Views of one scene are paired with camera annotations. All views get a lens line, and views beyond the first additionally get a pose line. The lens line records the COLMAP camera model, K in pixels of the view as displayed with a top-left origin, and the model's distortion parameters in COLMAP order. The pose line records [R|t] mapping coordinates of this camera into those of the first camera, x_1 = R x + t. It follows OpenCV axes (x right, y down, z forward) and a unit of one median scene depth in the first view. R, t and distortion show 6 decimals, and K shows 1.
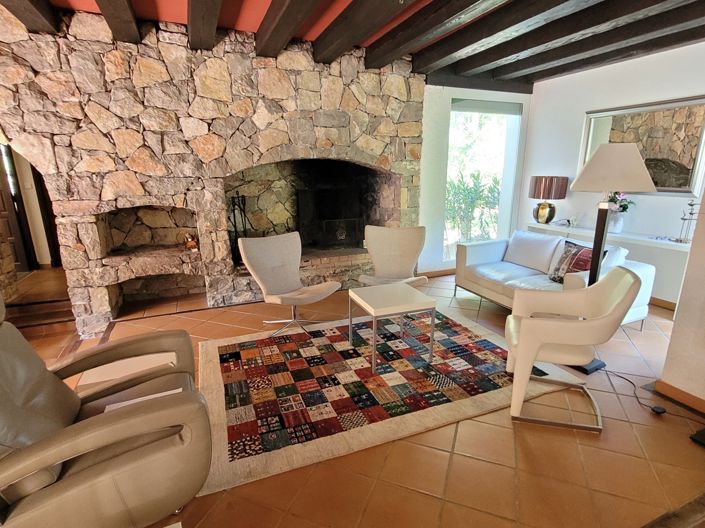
lens RADIAL K [[373.3, 0, 353.2], [0, 373.3, 268.4], [0, 0, 1]] dist [-0.003811, -0.000177]
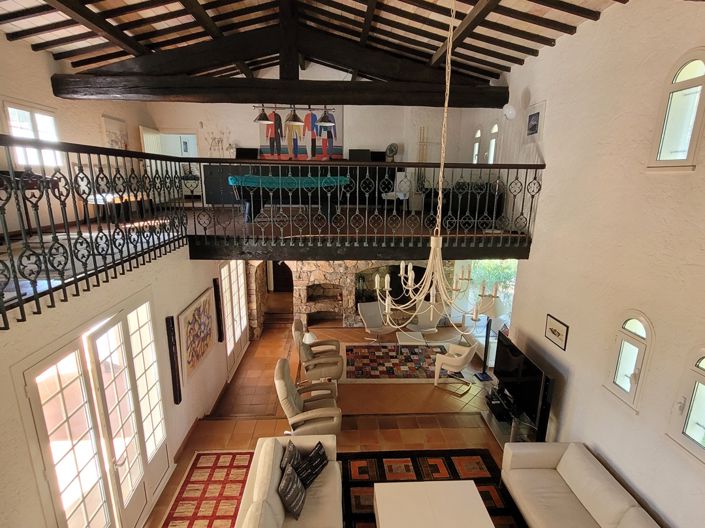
lens RADIAL K [[373.3, 0, 352.9], [0, 373.3, 267.6], [0, 0, 1]] dist [-0.003811, -0.000177]
pose [[0.937740, 0.099191, -0.332875, 0.498514], [-0.107513, 0.994182, -0.006624, -0.319258], [0.330281, 0.042000, 0.942948, -1.464783]]
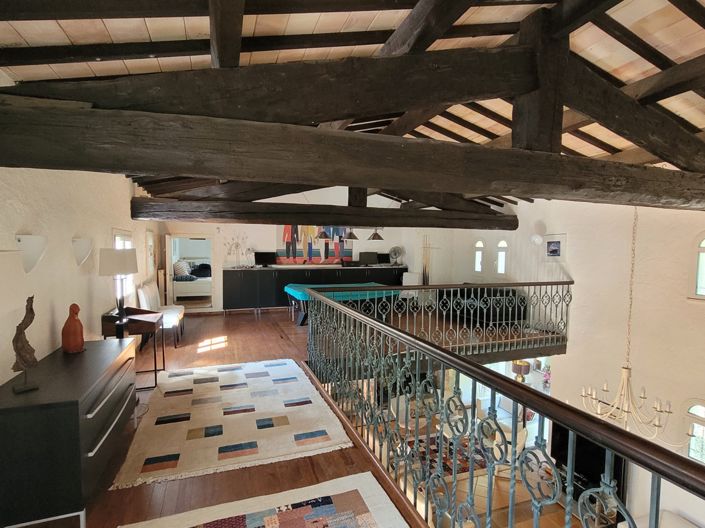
lens RADIAL K [[373.3, 0, 353.6], [0, 373.3, 264.0], [0, 0, 1]] dist [-0.003811, -0.000177]
pose [[0.997712, 0.016697, -0.065512, -0.436160], [-0.030545, 0.975808, -0.216485, -0.463313], [0.060312, 0.217991, 0.974085, -1.860494]]
